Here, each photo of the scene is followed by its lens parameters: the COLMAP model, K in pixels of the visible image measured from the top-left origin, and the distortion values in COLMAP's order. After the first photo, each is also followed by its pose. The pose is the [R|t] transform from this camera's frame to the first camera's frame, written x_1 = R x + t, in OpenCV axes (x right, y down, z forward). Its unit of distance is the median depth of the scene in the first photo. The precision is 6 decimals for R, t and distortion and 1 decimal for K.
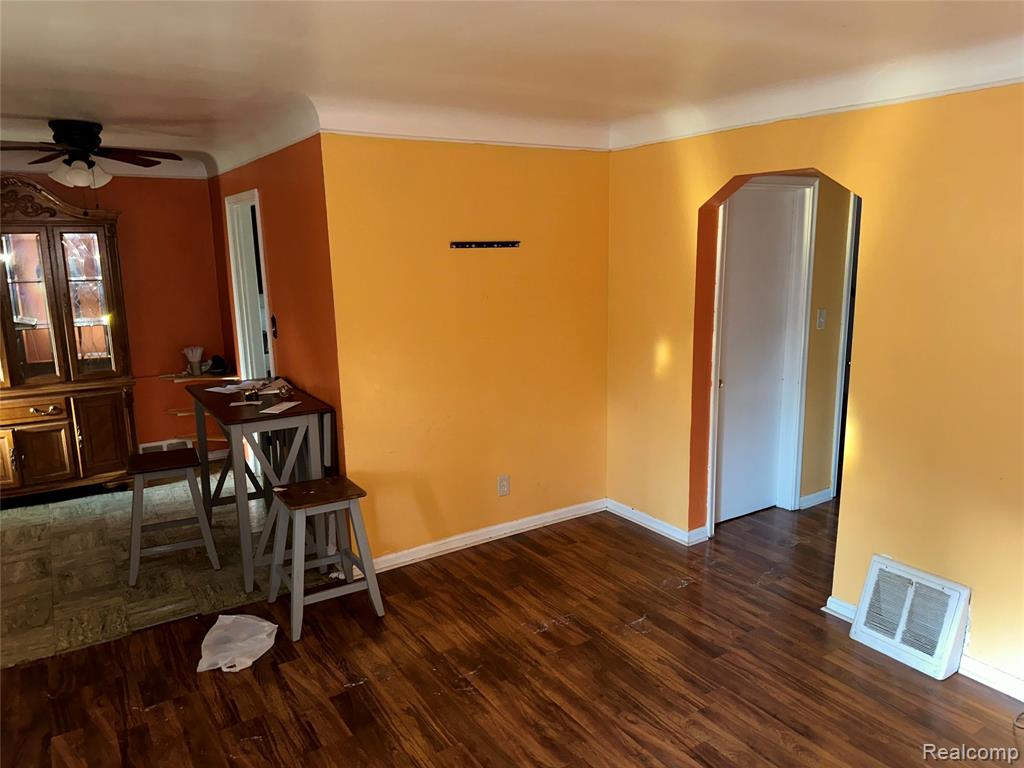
lens RADIAL K [[716.6, 0, 512.0], [0, 716.6, 384.0], [0, 0, 1]] dist [0.108852, -0.156554]
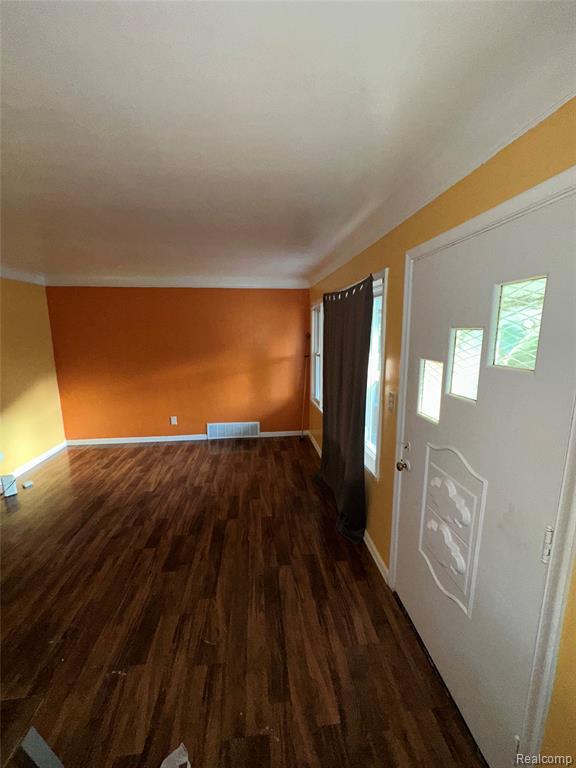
lens RADIAL K [[306.9, 0, 288.0], [0, 306.9, 384.0], [0, 0, 1]] dist [-0.000210, 0.000140]
pose [[-0.892545, -0.061588, 0.446732, -0.714734], [0.099729, 0.939145, 0.328725, -0.197788], [-0.439792, 0.337954, -0.832088, 1.214299]]
